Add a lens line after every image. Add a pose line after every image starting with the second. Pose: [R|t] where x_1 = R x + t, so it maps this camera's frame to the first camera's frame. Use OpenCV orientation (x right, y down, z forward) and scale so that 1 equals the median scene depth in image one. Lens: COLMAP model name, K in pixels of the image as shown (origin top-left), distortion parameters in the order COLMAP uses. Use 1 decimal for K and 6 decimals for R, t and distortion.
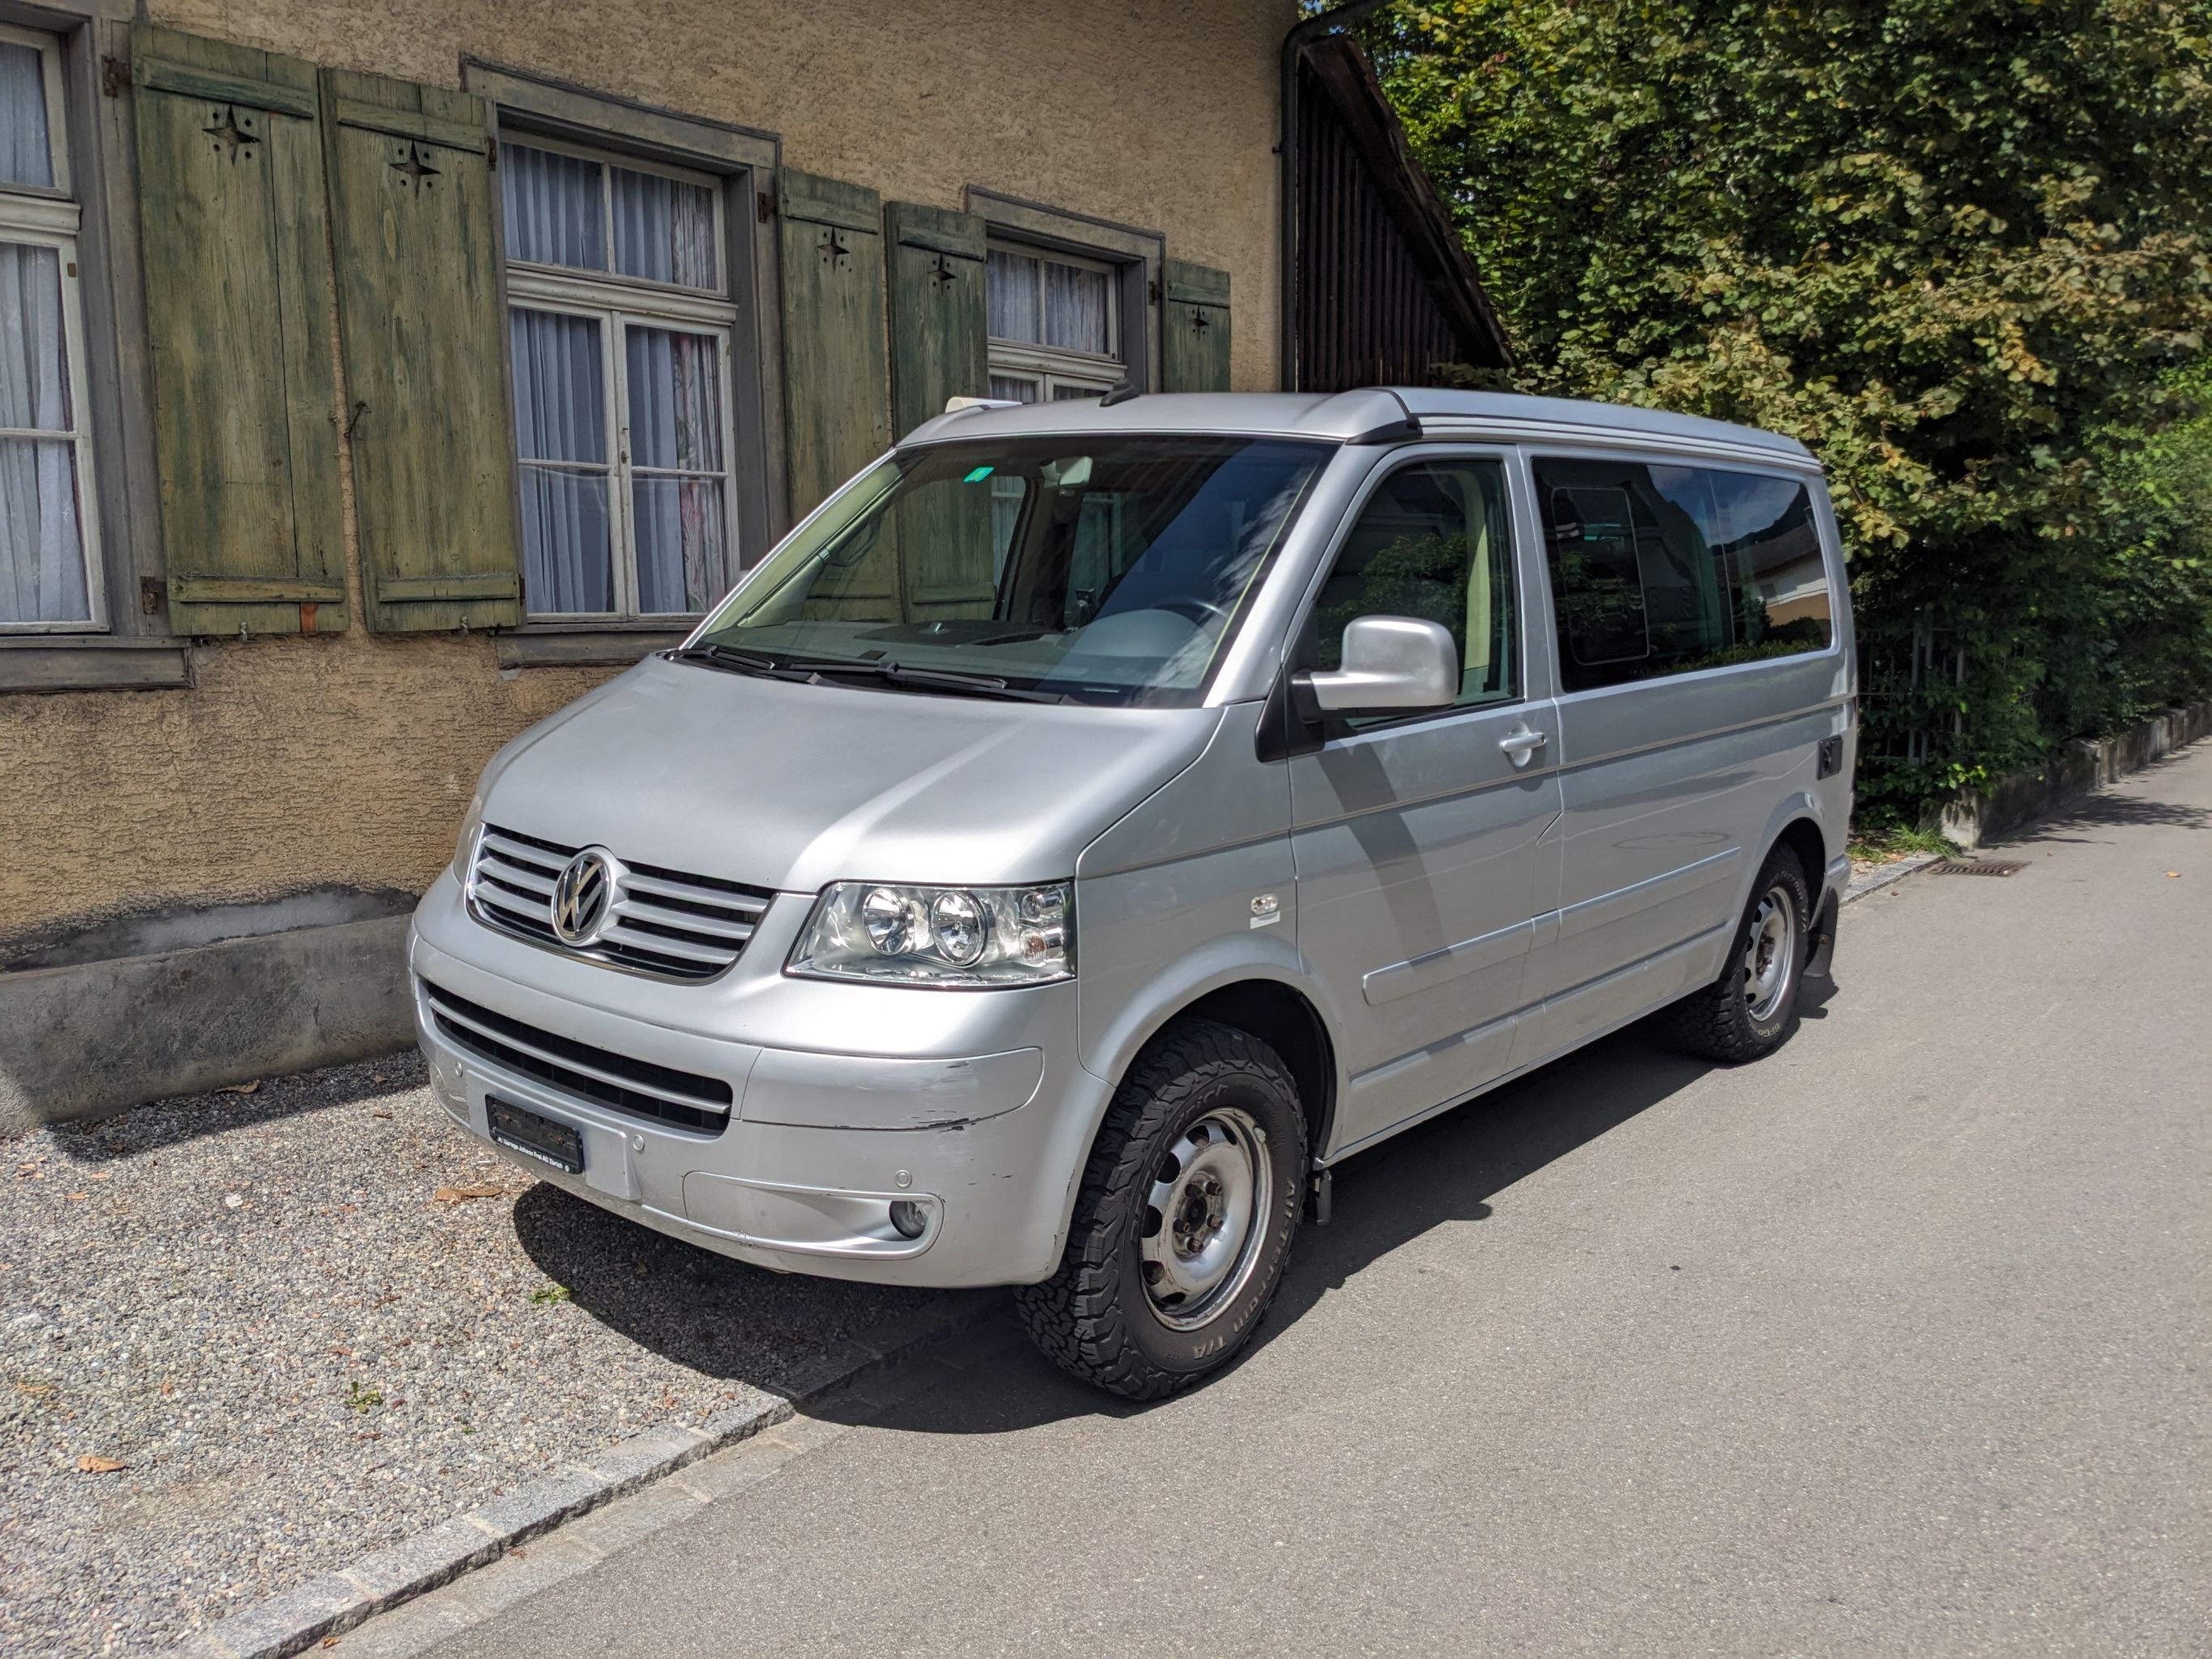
lens RADIAL K [[1736.2, 0, 1066.7], [0, 1736.2, 821.7], [0, 0, 1]] dist [0.048707, -0.070593]
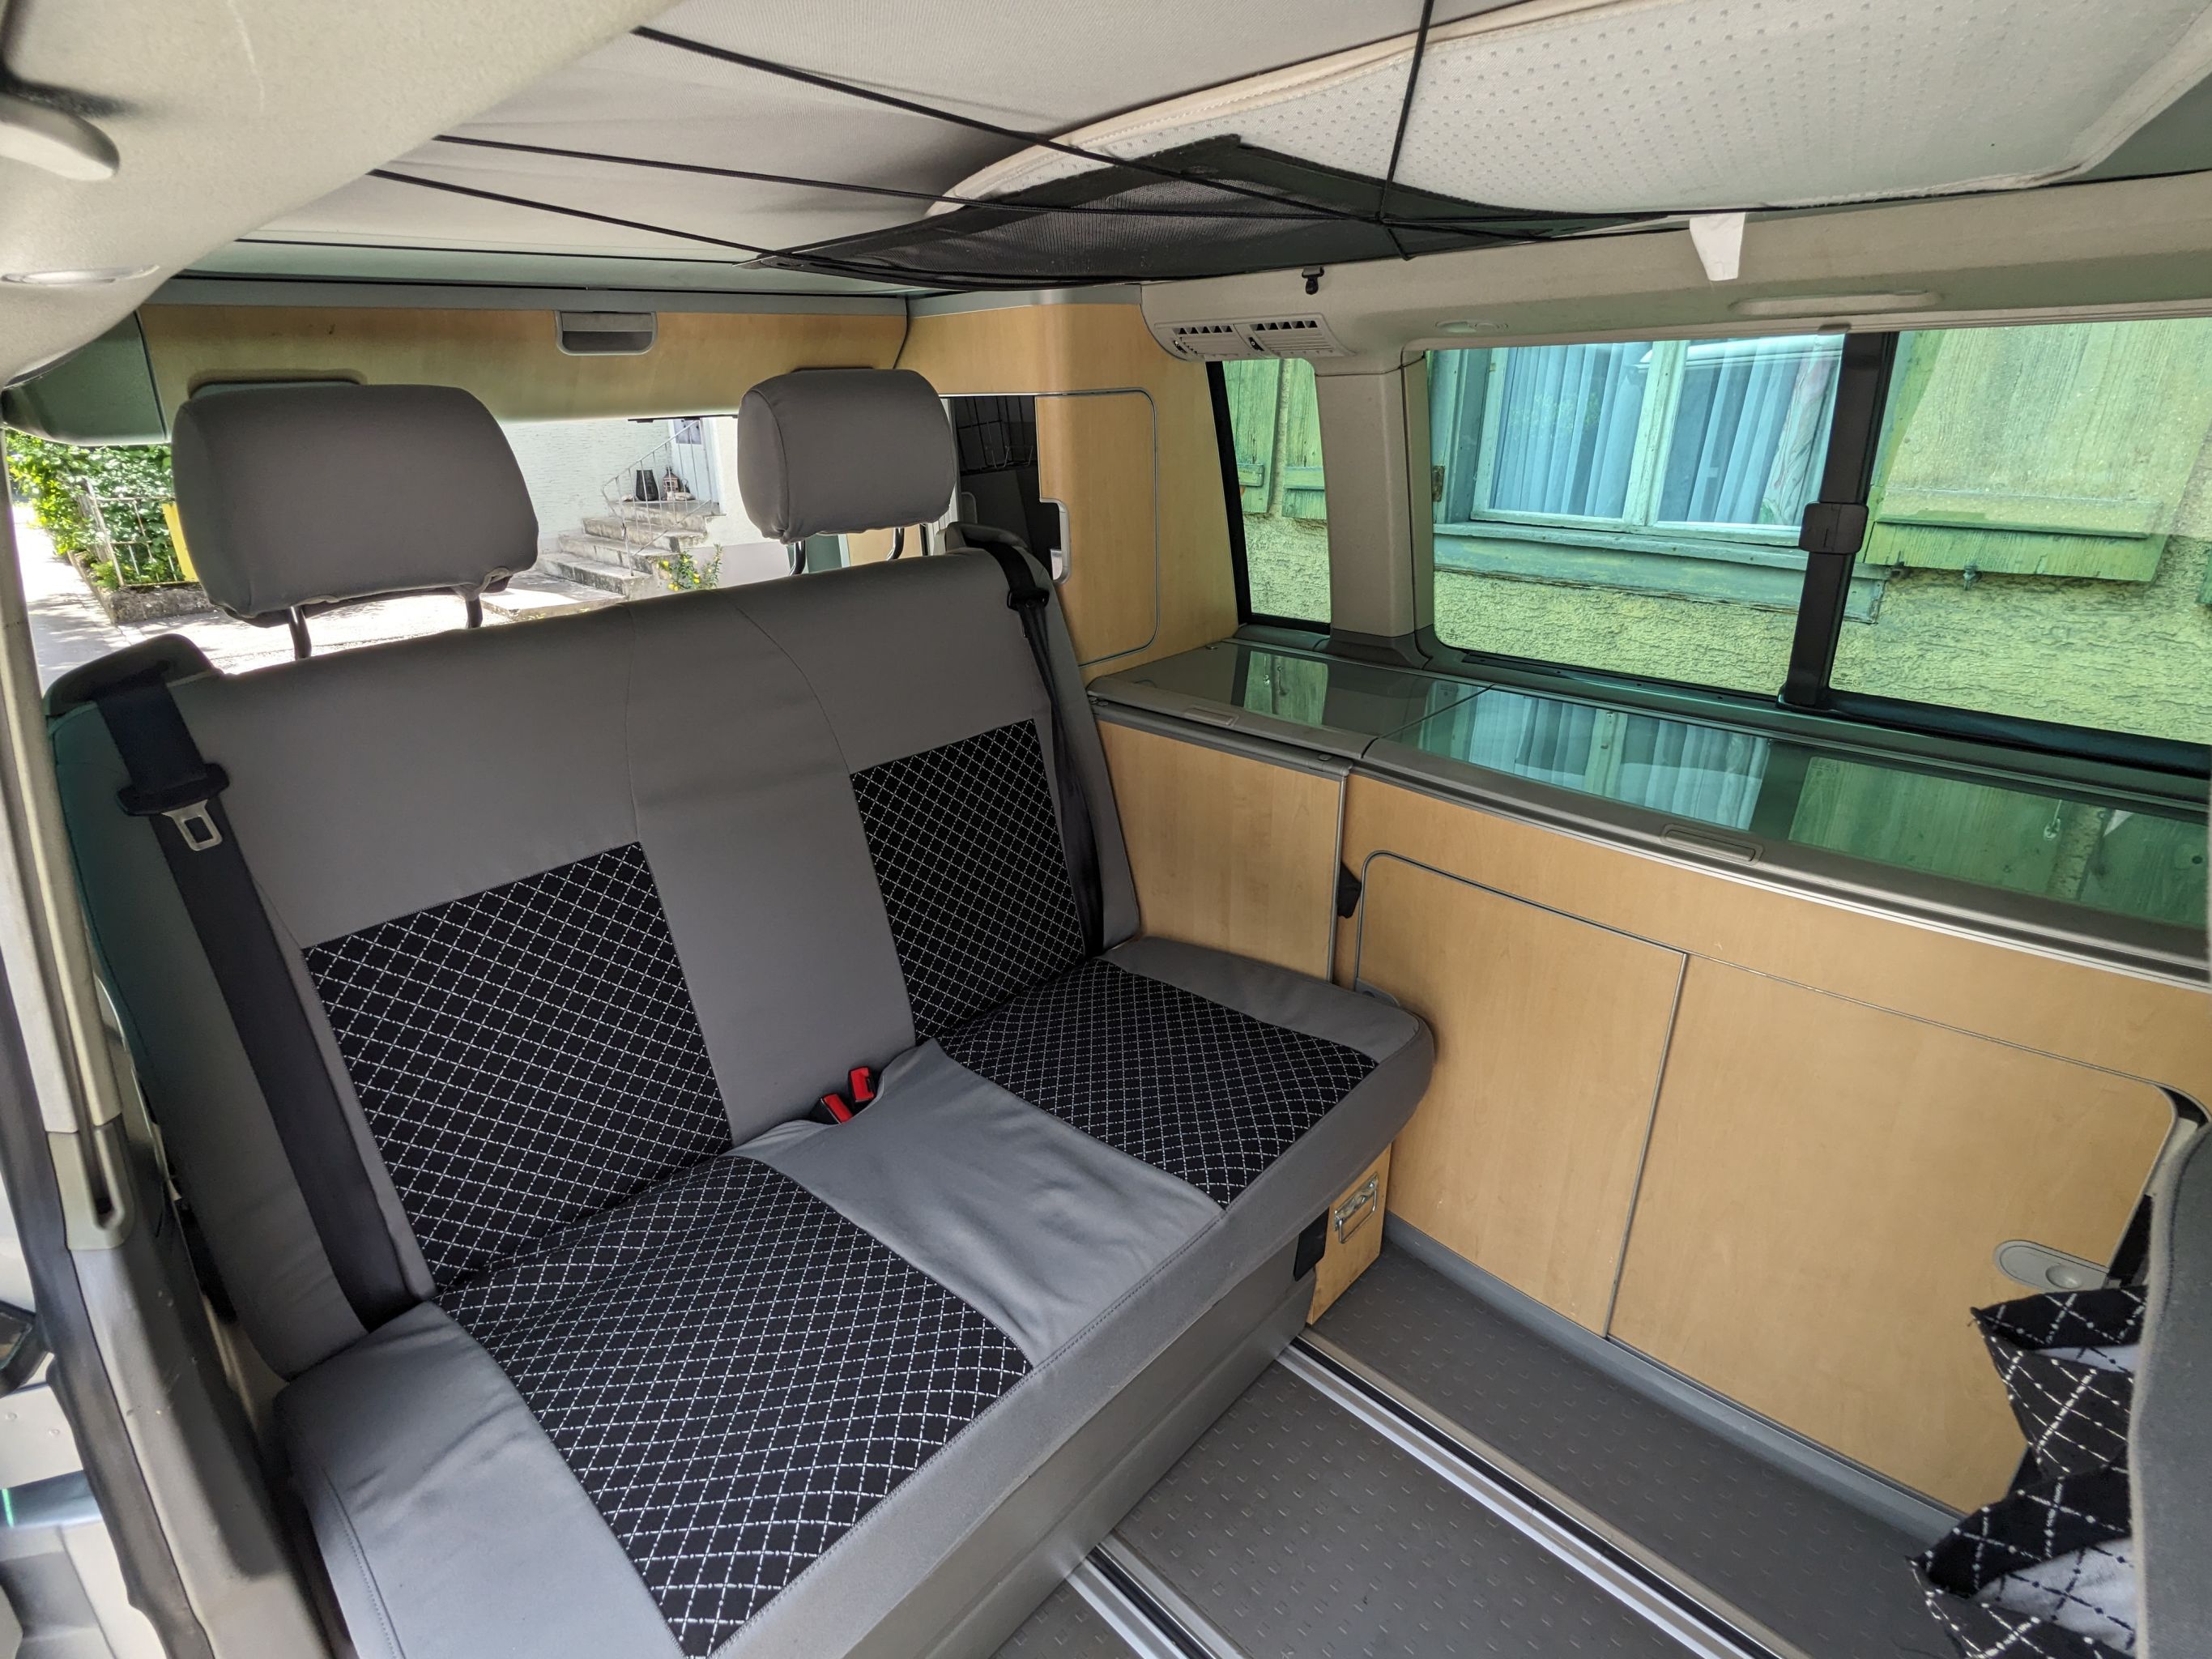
lens RADIAL K [[1071.9, 0, 1108.6], [0, 1071.9, 832.5], [0, 0, 1]] dist [0.003018, -0.000340]
pose [[-0.083850, 0.375080, -0.923193, 0.262683], [-0.131724, 0.914153, 0.383371, -0.141348], [0.987734, 0.153752, -0.027245, 0.772103]]
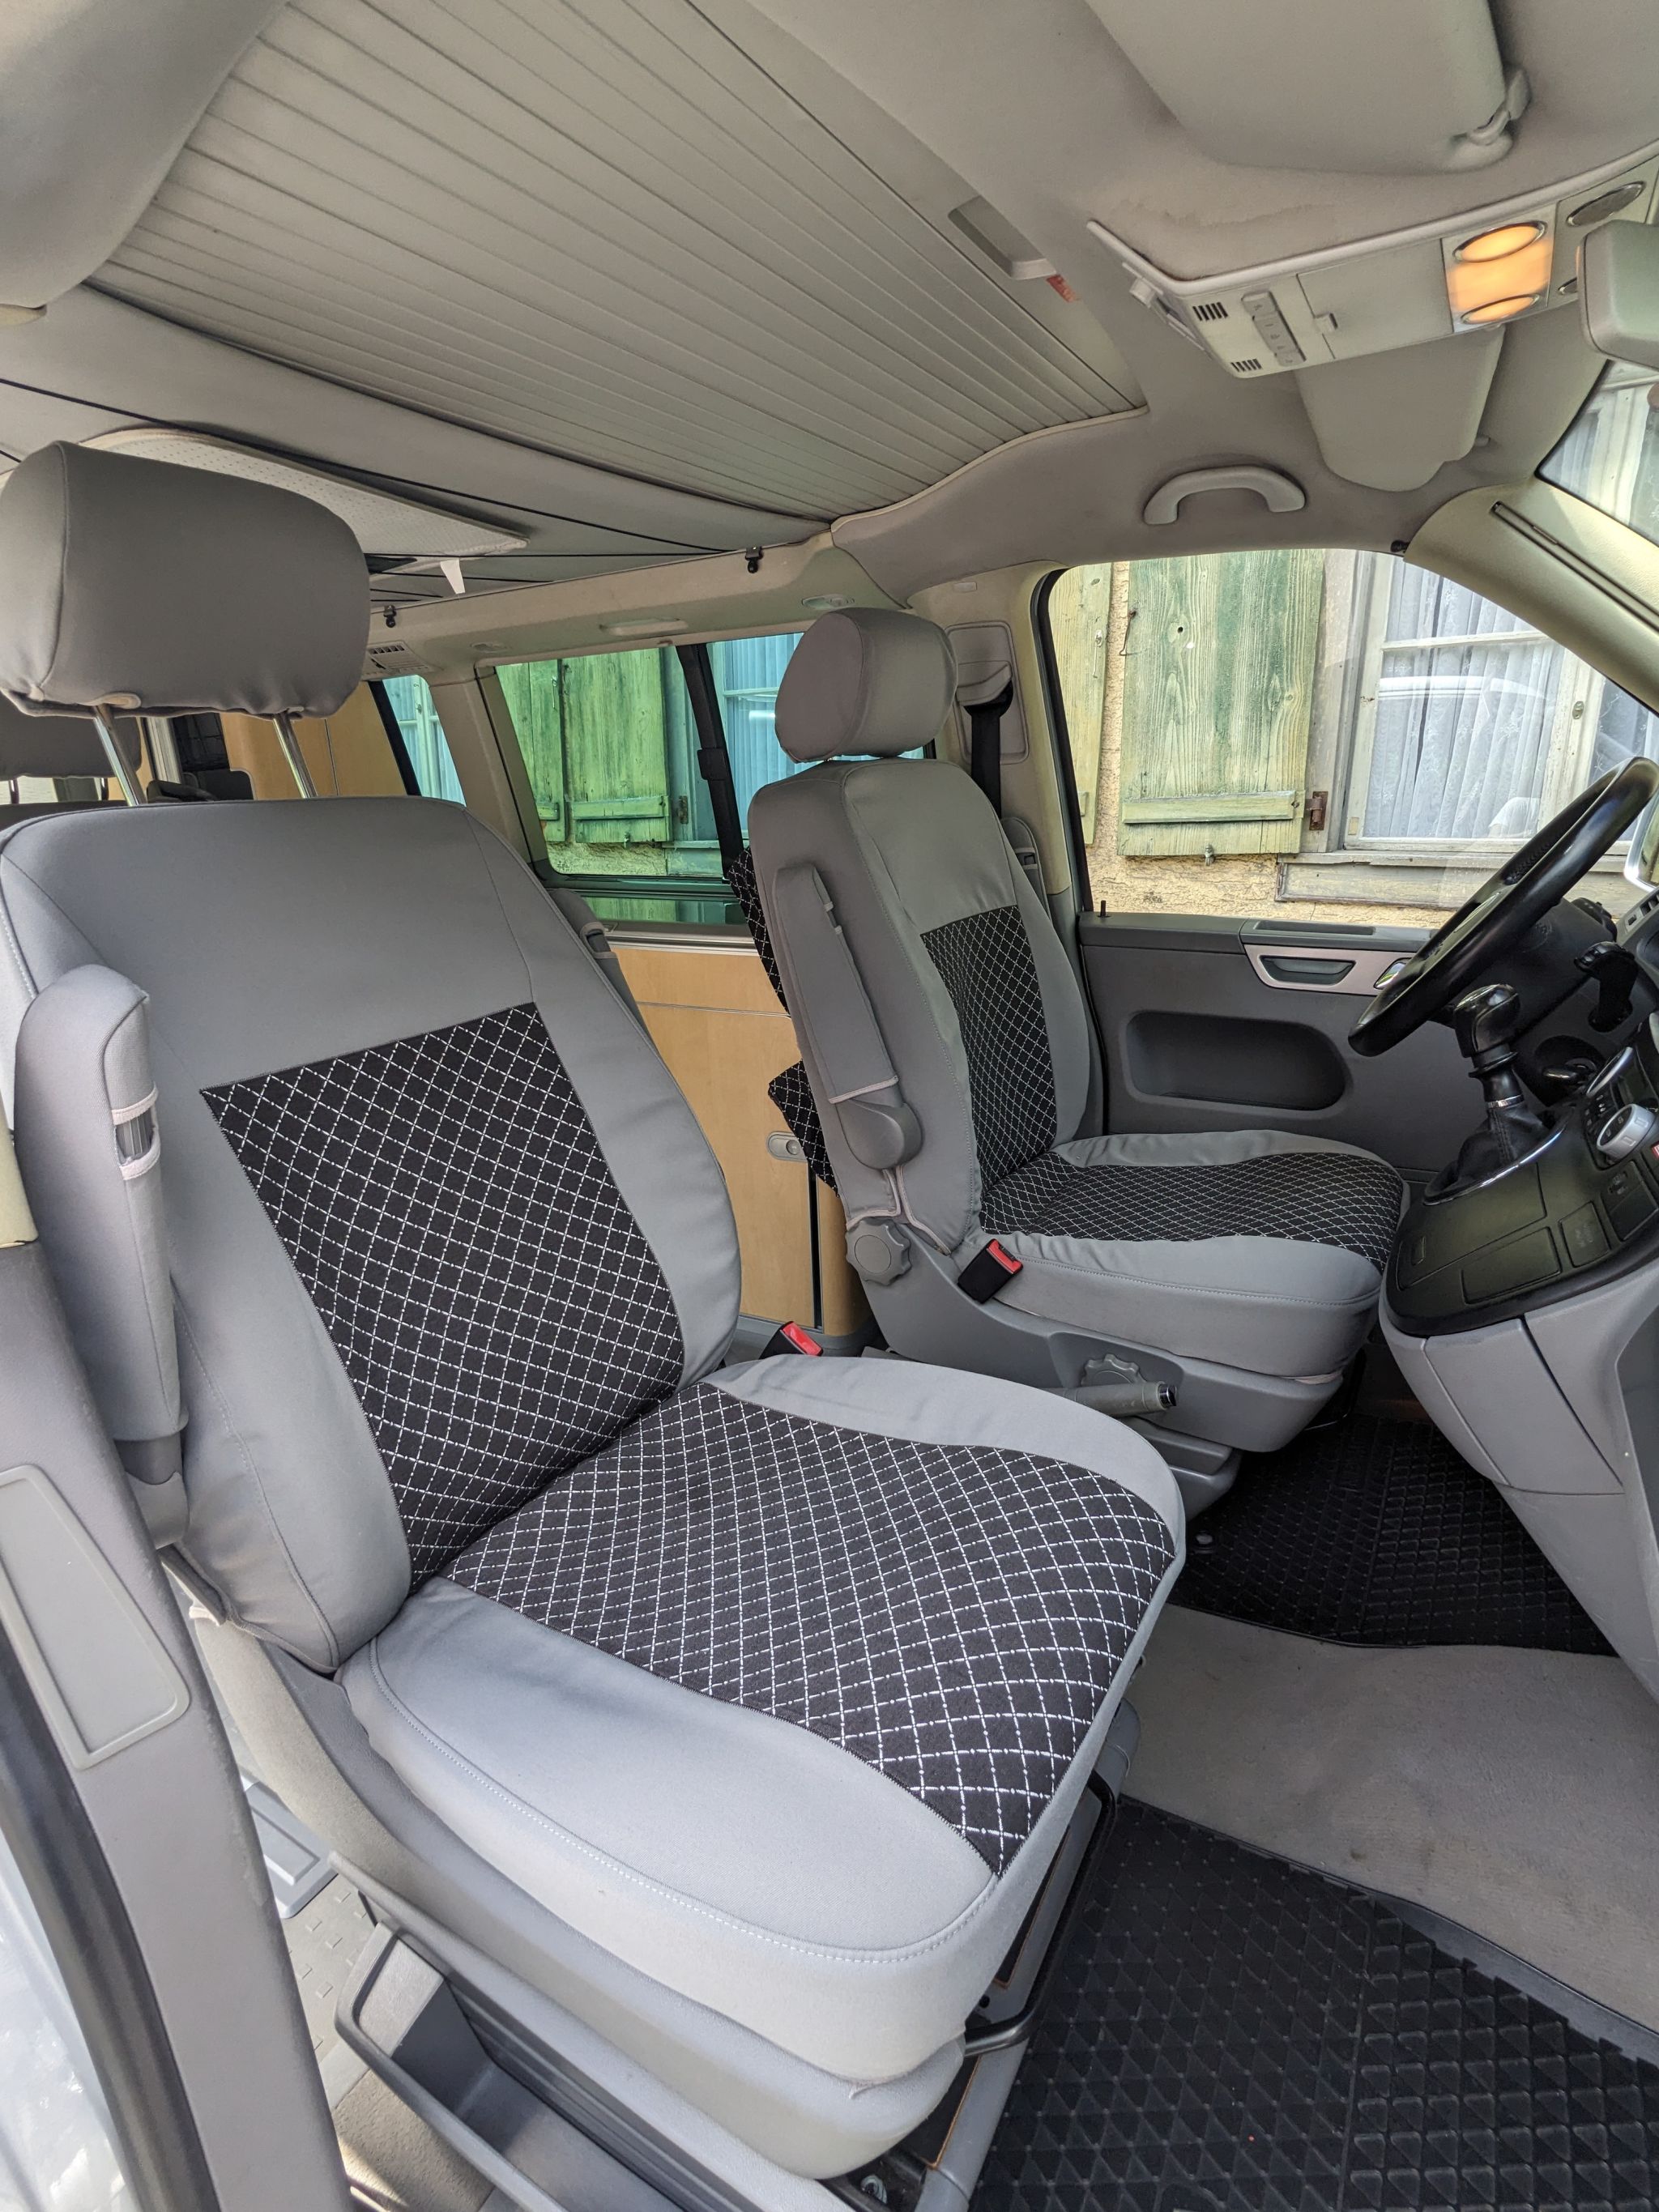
lens RADIAL K [[1075.8, 0, 829.5], [0, 1075.8, 1106.0], [0, 0, 1]] dist [-0.005446, 0.006485]
pose [[0.144322, 0.271356, -0.951597, 0.391175], [-0.122043, 0.959204, 0.255016, -0.122555], [0.981976, 0.079331, 0.171552, 0.875479]]
